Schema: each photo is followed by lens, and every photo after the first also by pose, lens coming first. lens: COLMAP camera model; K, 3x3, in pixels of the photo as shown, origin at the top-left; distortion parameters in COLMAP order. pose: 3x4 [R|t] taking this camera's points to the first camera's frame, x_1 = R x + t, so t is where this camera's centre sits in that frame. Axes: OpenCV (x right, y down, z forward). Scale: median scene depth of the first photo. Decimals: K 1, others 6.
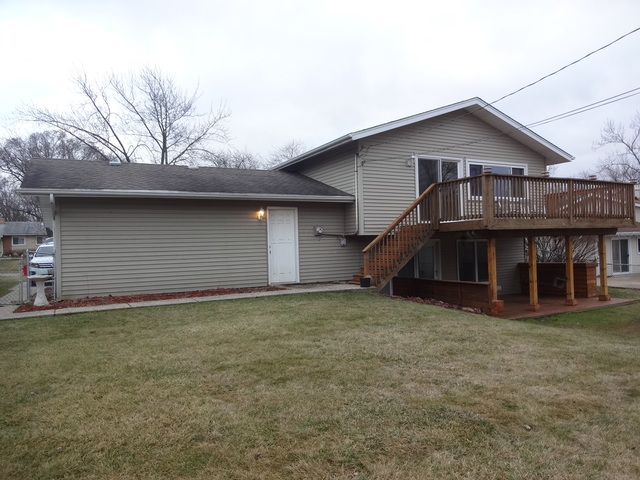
lens RADIAL K [[468.4, 0, 320.0], [0, 468.4, 240.0], [0, 0, 1]] dist [-0.008836, -0.001360]
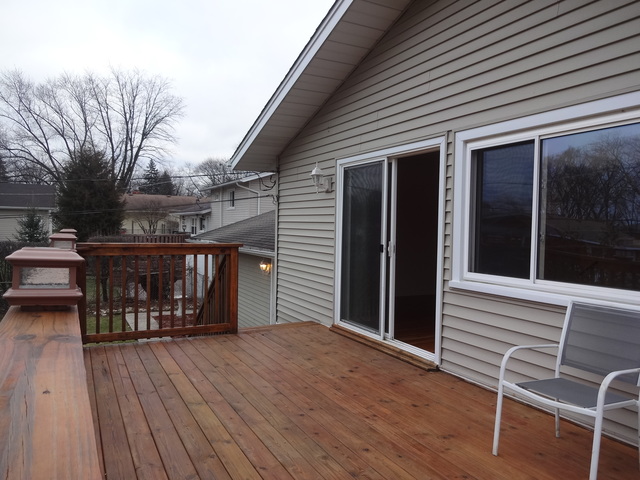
lens RADIAL K [[468.4, 0, 320.0], [0, 468.4, 240.0], [0, 0, 1]] dist [-0.008836, -0.001360]
pose [[-0.014288, 0.056294, -0.998312, 0.624179], [-0.010409, 0.998351, 0.056445, -0.134098], [0.999844, 0.011198, -0.013678, 0.980784]]
